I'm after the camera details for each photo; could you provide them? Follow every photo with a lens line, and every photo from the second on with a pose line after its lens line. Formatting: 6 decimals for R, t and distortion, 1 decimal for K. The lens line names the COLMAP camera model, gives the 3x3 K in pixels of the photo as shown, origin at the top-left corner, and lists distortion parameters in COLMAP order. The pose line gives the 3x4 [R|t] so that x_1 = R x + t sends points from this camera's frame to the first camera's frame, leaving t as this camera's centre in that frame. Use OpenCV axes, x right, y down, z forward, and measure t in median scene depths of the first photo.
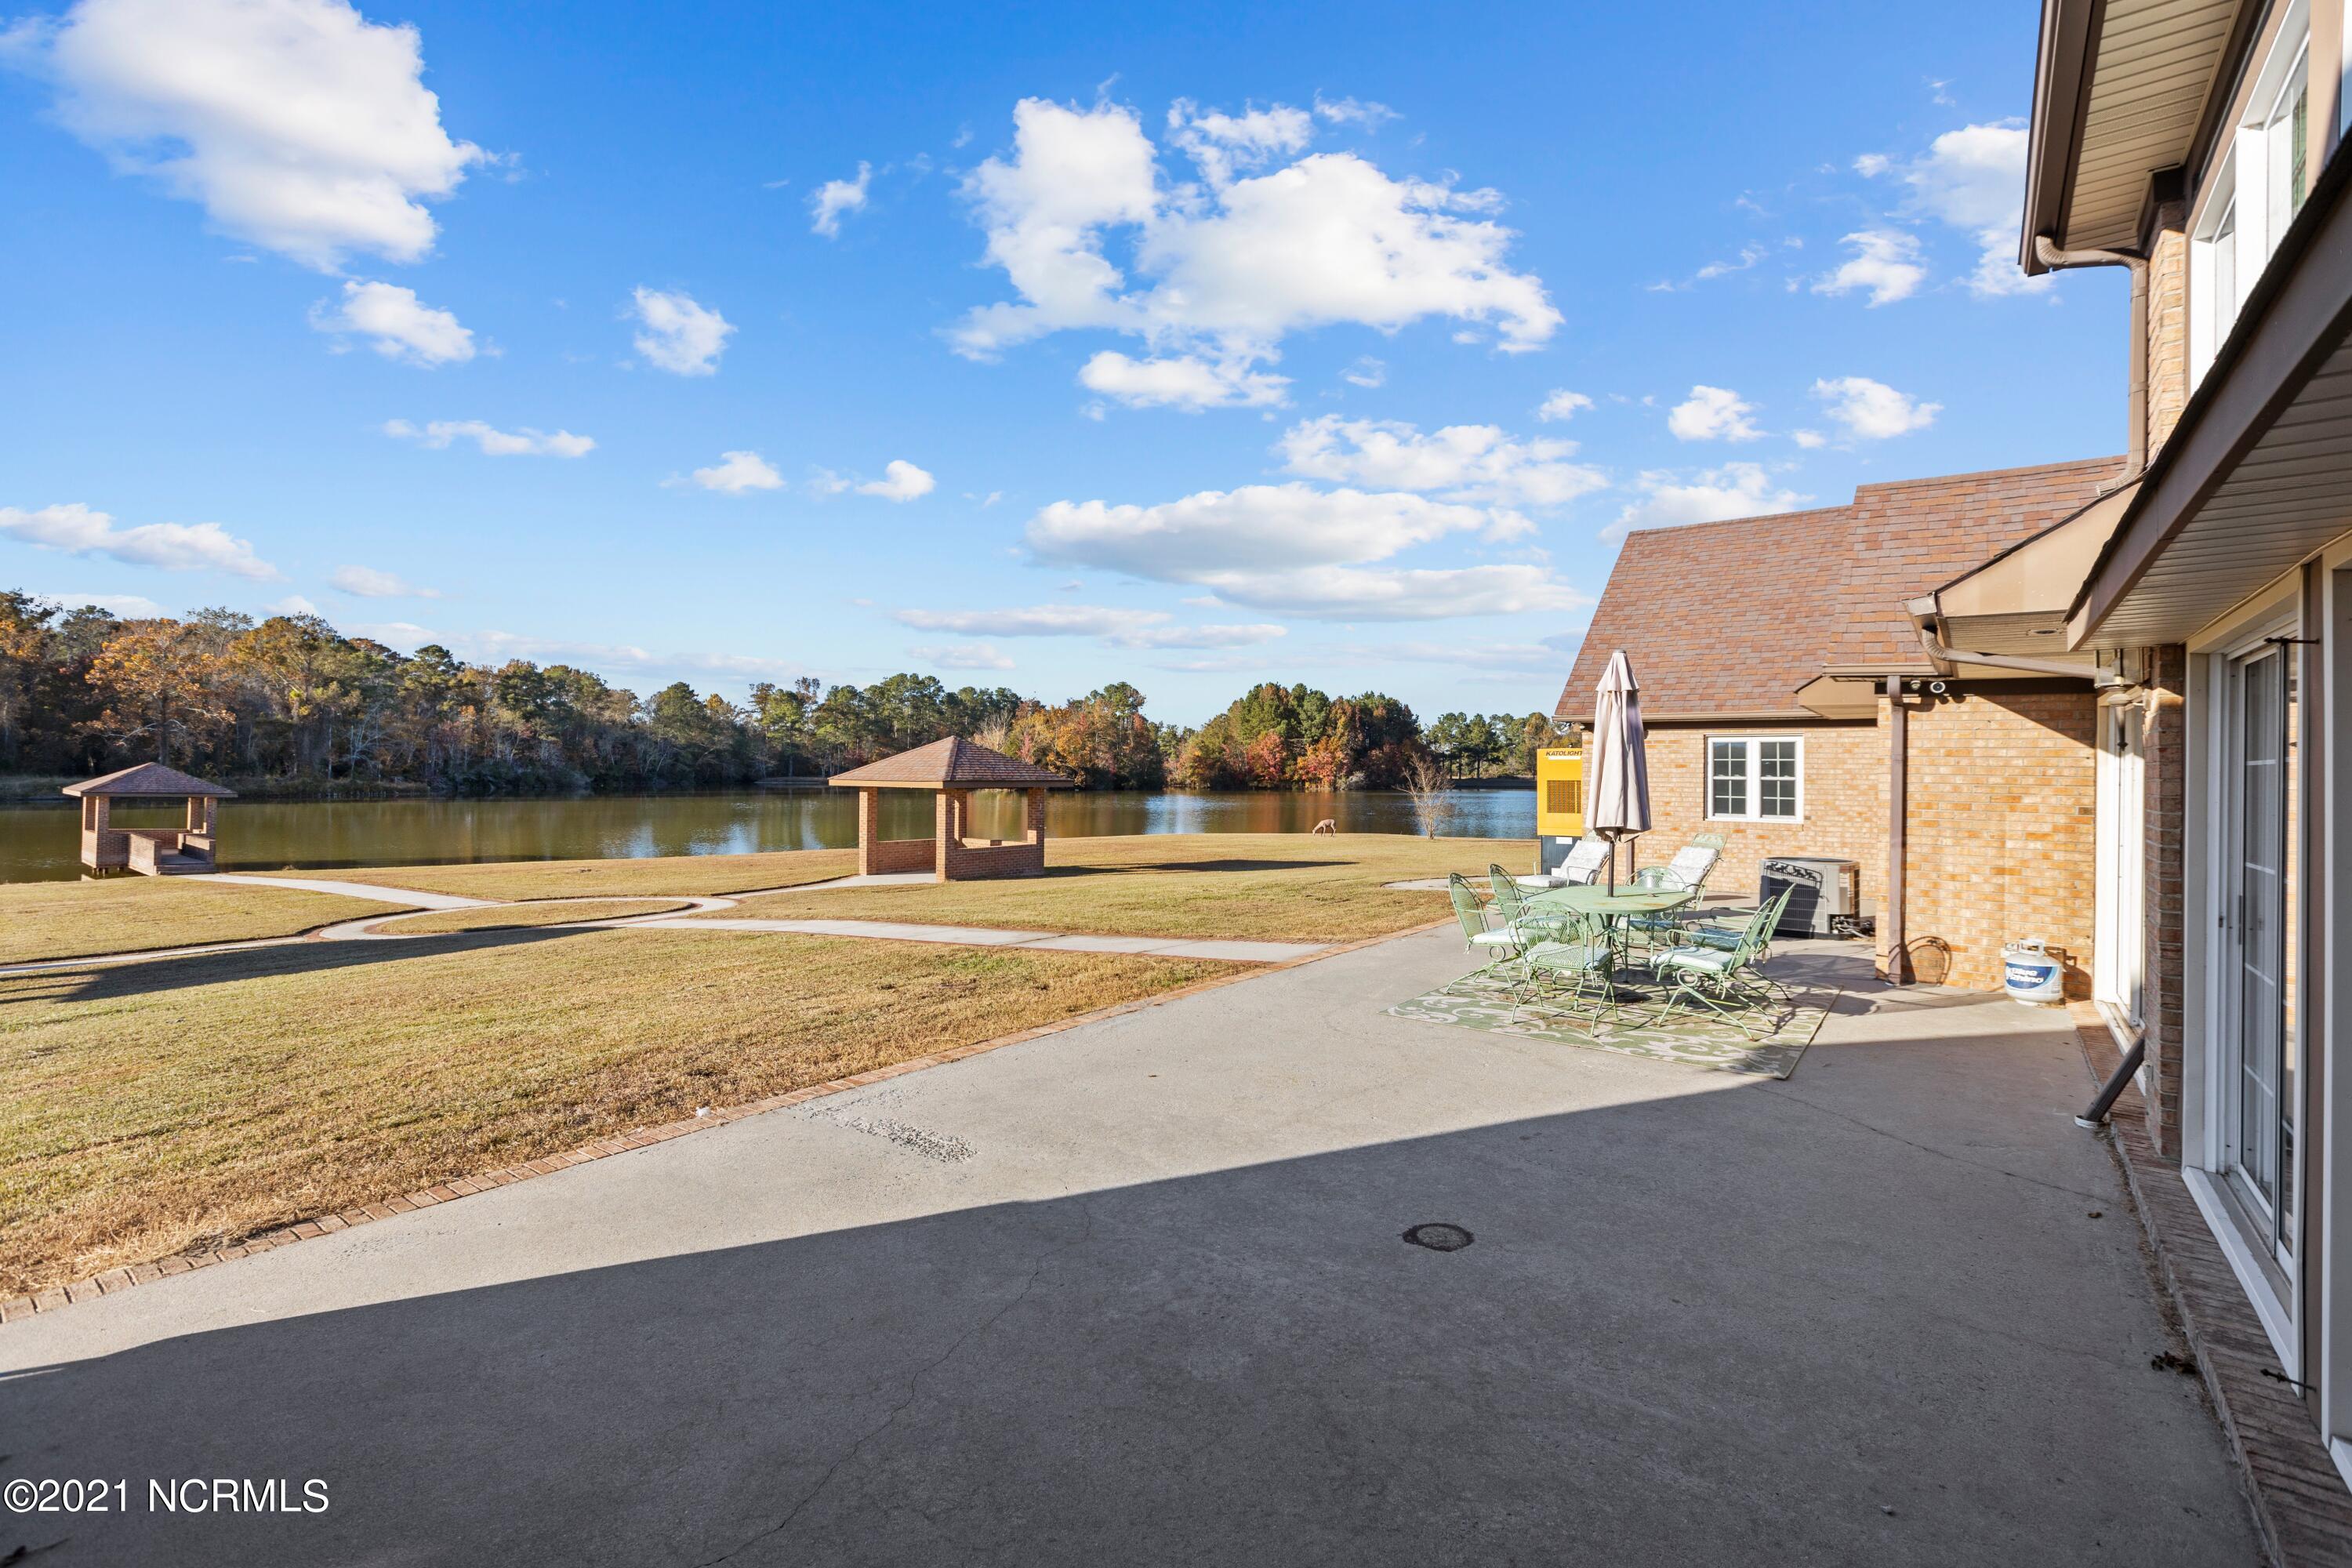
lens RADIAL K [[1050.5, 0, 1176.0], [0, 1050.5, 784.0], [0, 0, 1]] dist [0.002523, -0.001118]
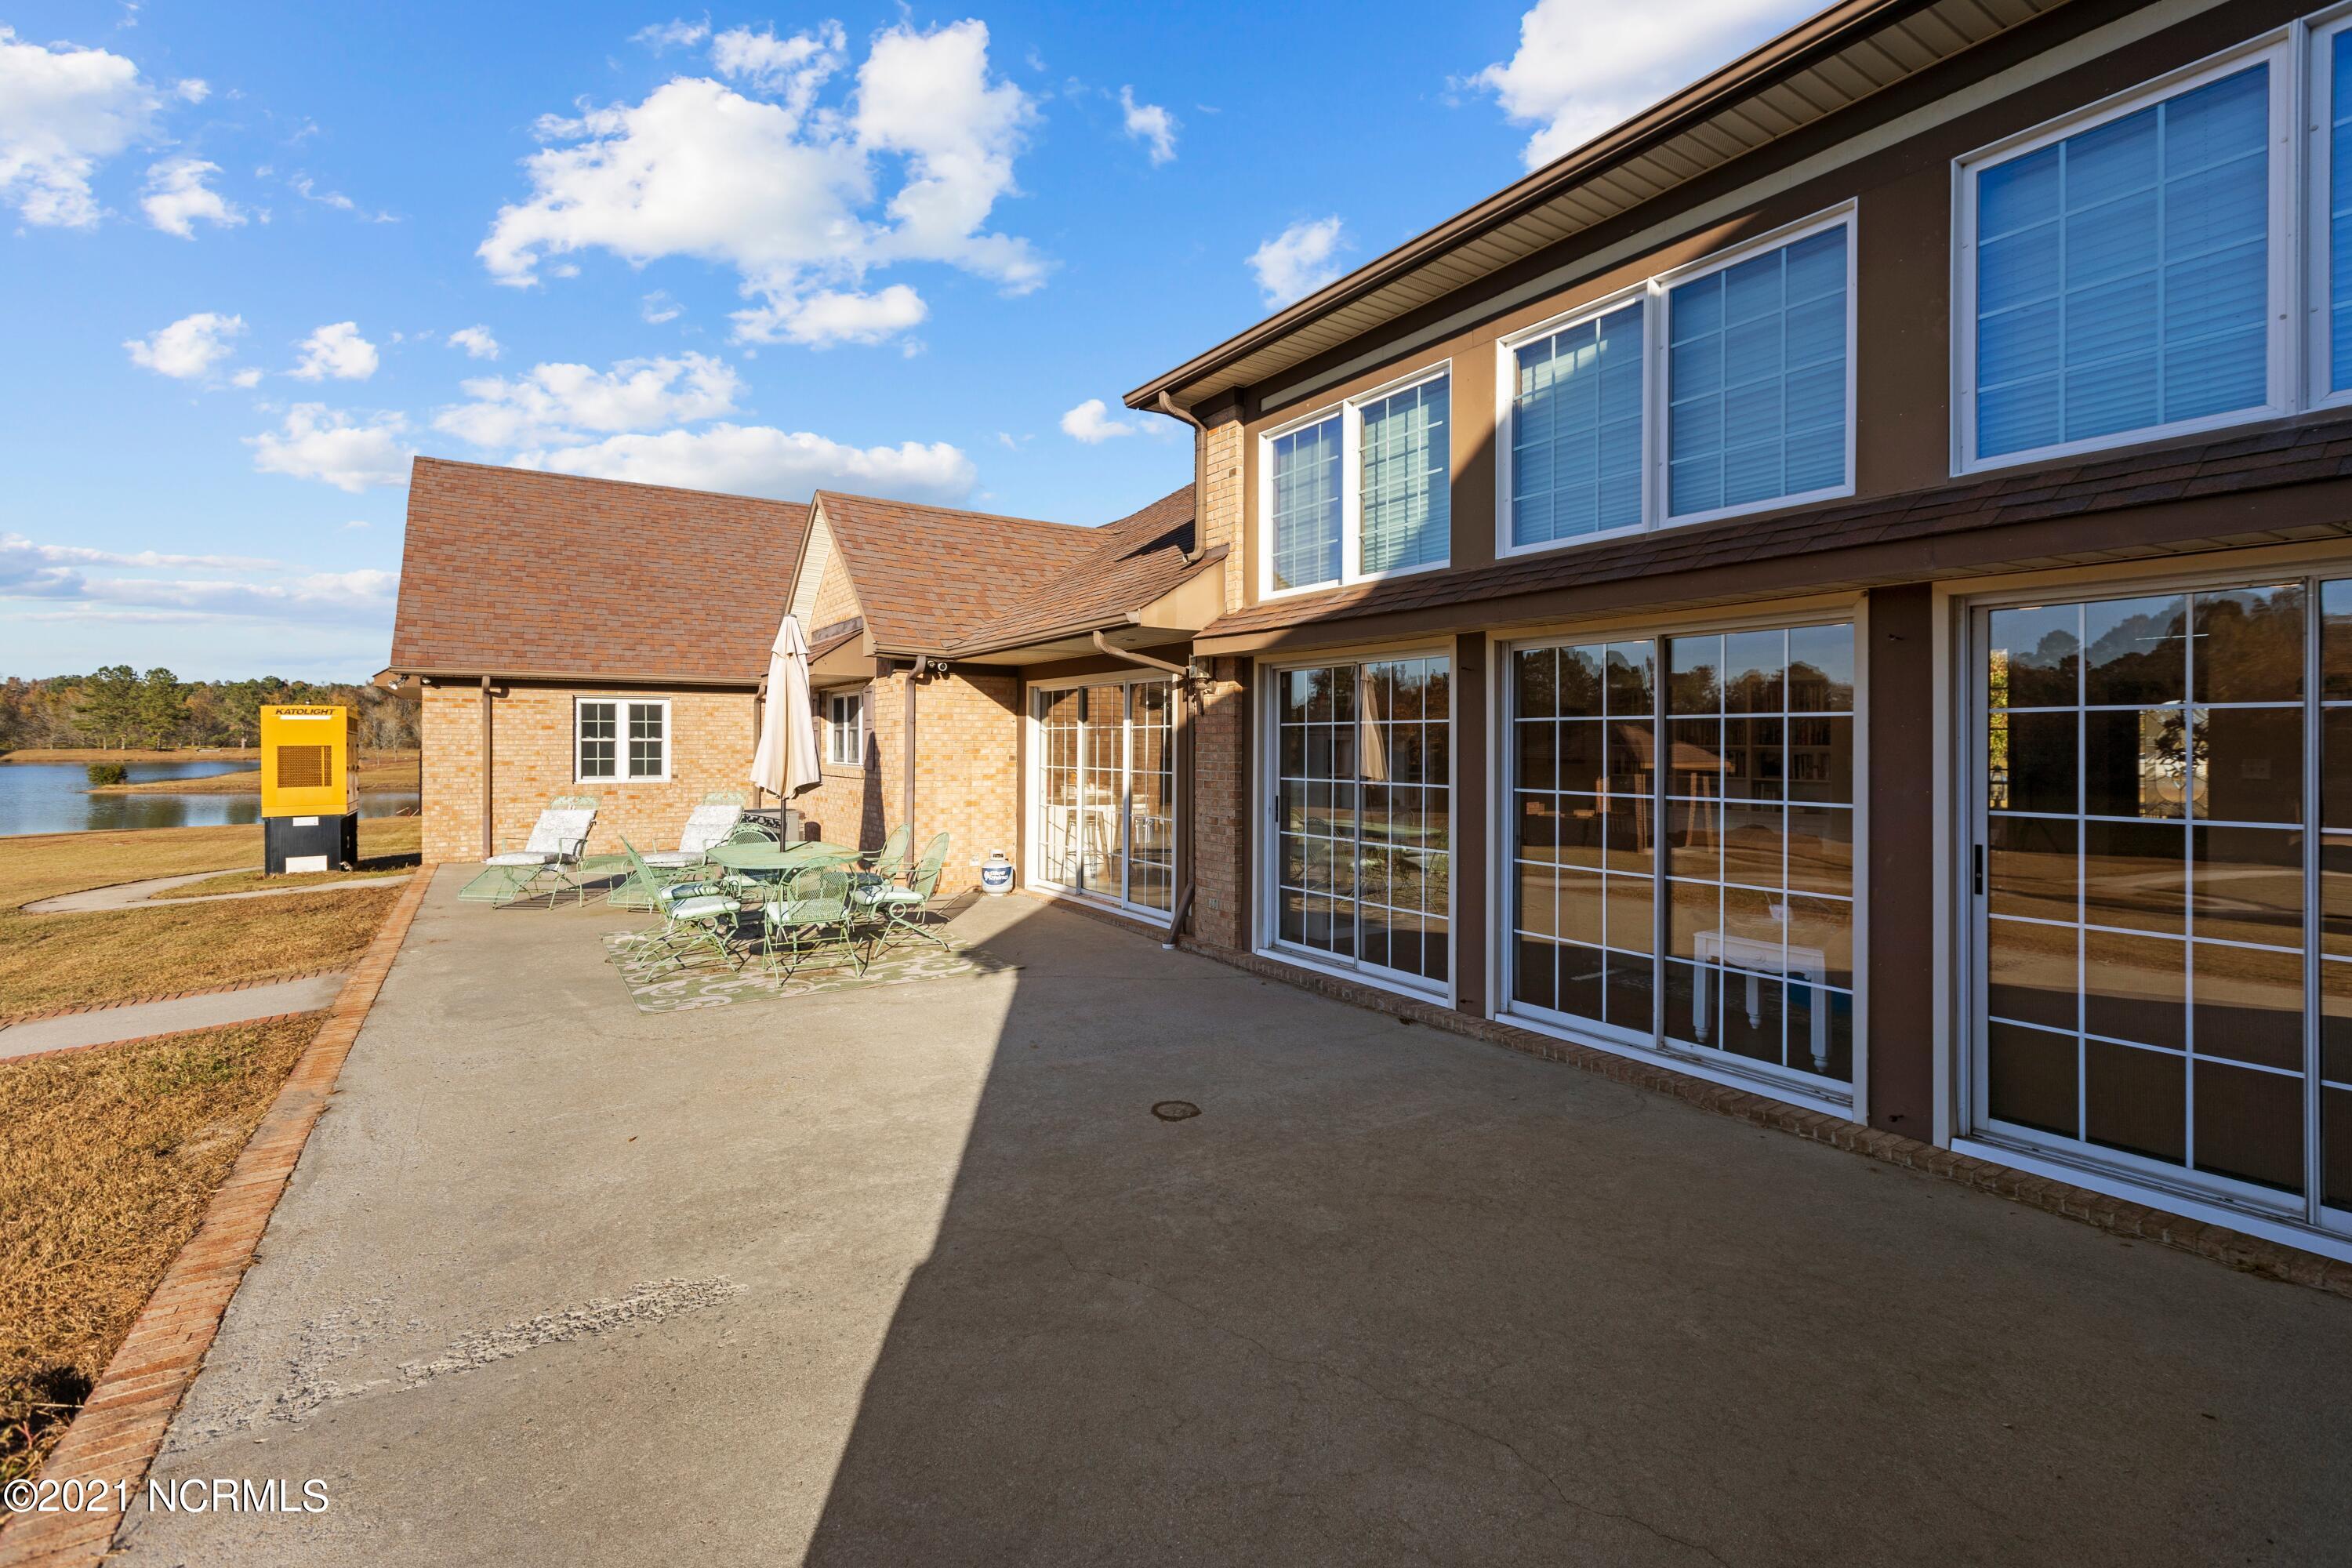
lens RADIAL K [[1050.5, 0, 1176.0], [0, 1050.5, 784.0], [0, 0, 1]] dist [0.002523, -0.001118]
pose [[0.346796, -0.048653, 0.936678, -0.406249], [0.015829, 0.998815, 0.046020, -0.001884], [-0.937807, -0.001133, 0.347155, 0.267268]]
